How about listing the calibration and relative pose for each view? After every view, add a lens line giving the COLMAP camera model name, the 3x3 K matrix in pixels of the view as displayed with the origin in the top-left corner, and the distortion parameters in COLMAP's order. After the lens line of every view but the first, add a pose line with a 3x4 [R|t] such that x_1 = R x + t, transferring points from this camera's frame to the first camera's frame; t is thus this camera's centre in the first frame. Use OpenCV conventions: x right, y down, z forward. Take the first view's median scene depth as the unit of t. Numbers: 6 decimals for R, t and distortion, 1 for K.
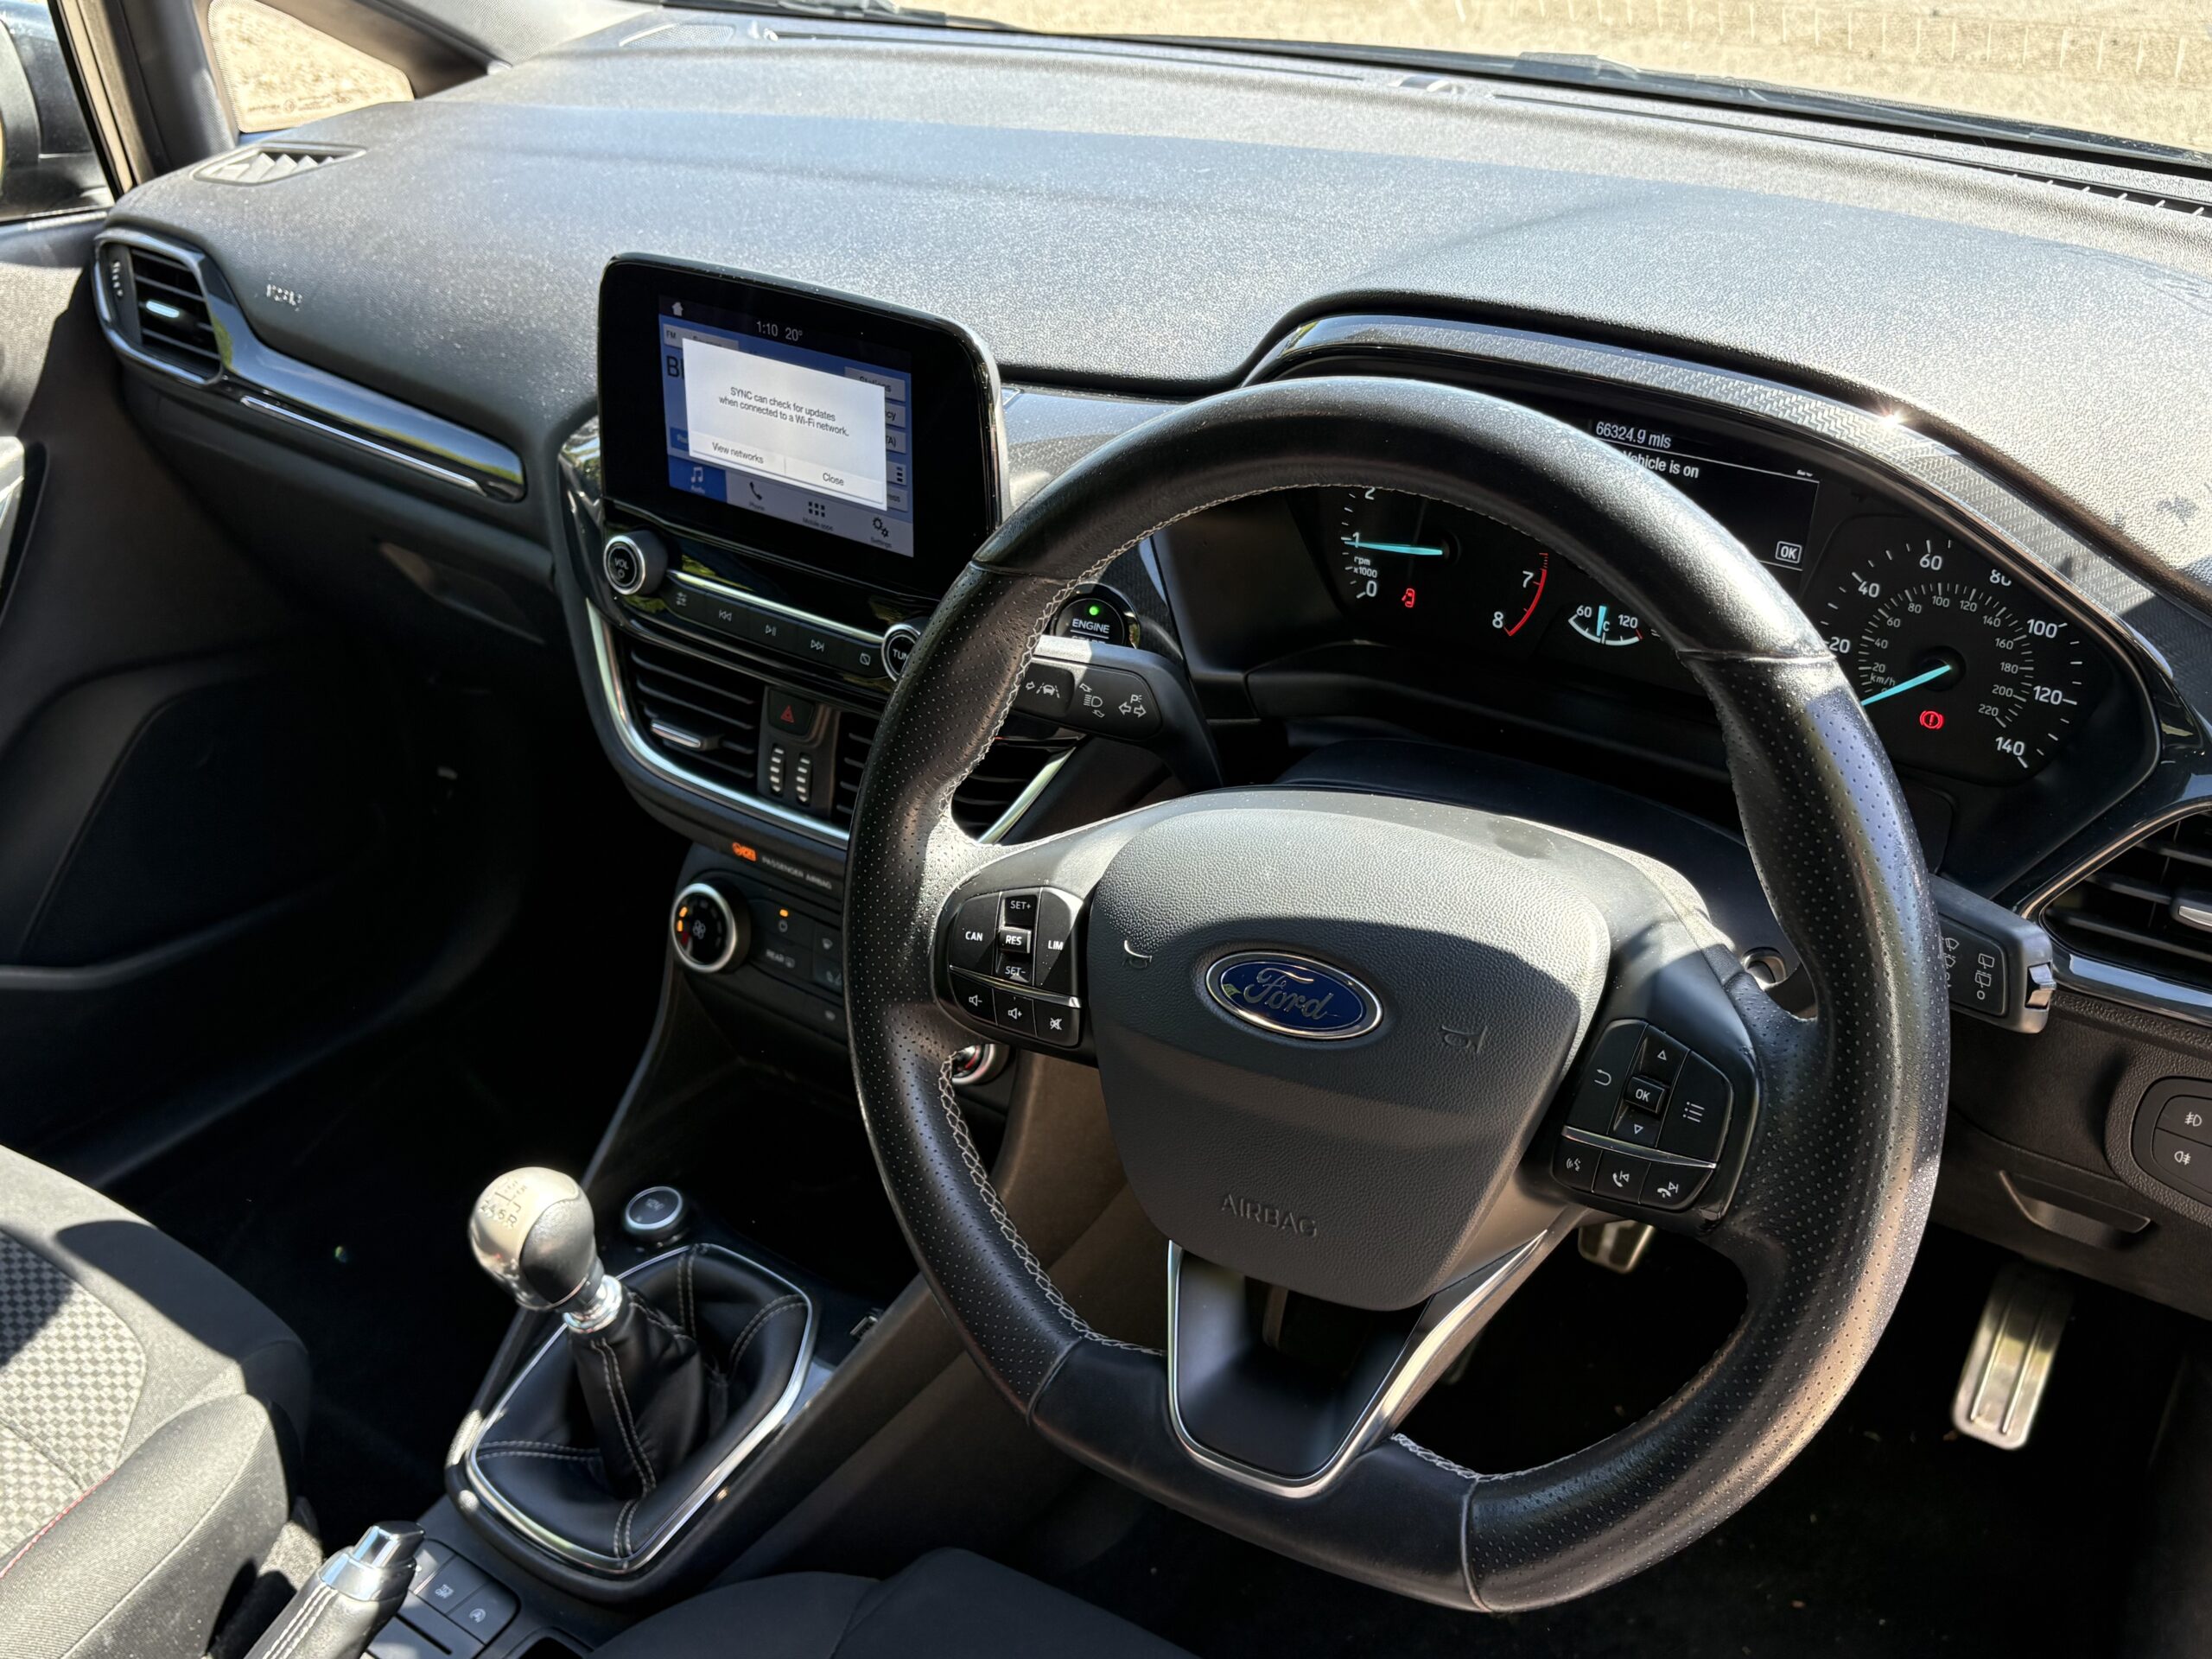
lens RADIAL K [[2097.0, 0, 1112.9], [0, 2097.0, 795.6], [0, 0, 1]] dist [0.073459, -0.167366]
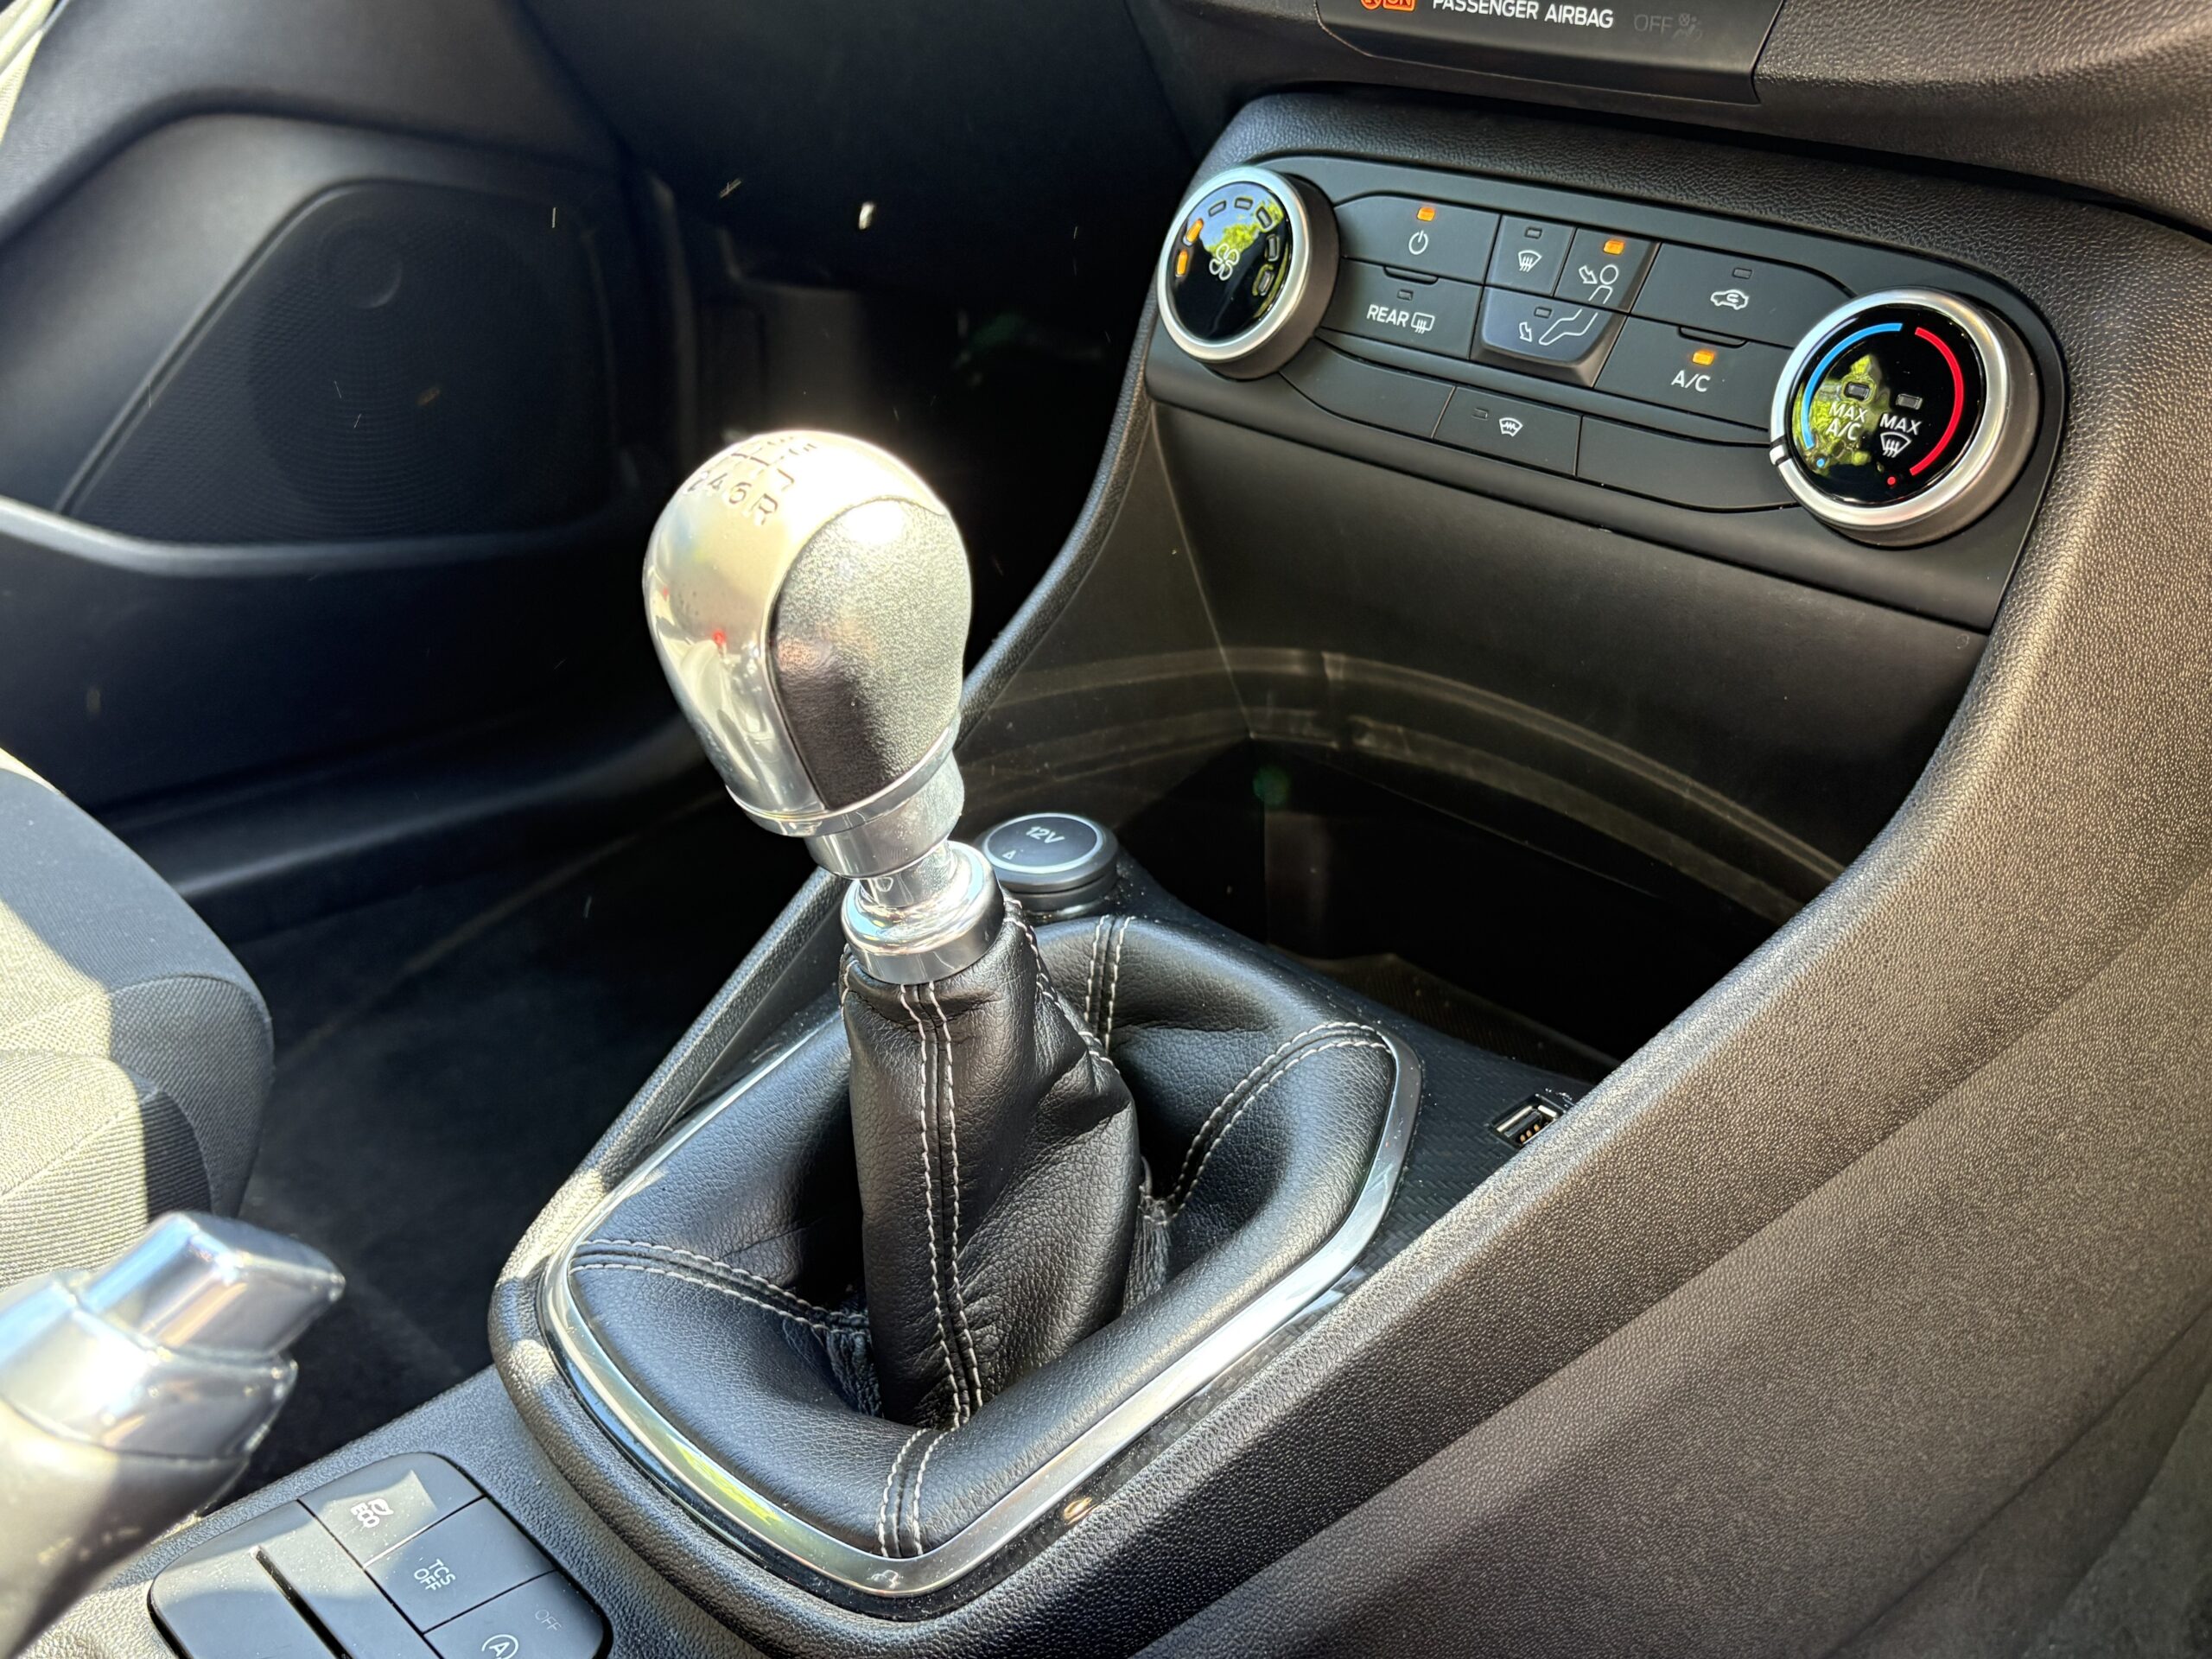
lens RADIAL K [[2097.0, 0, 1112.9], [0, 2097.0, 795.6], [0, 0, 1]] dist [0.073459, -0.167366]
pose [[0.982741, 0.129282, -0.132313, -0.158291], [-0.143636, 0.984004, -0.105375, 0.255467], [0.116574, 0.122561, 0.985591, 0.607376]]
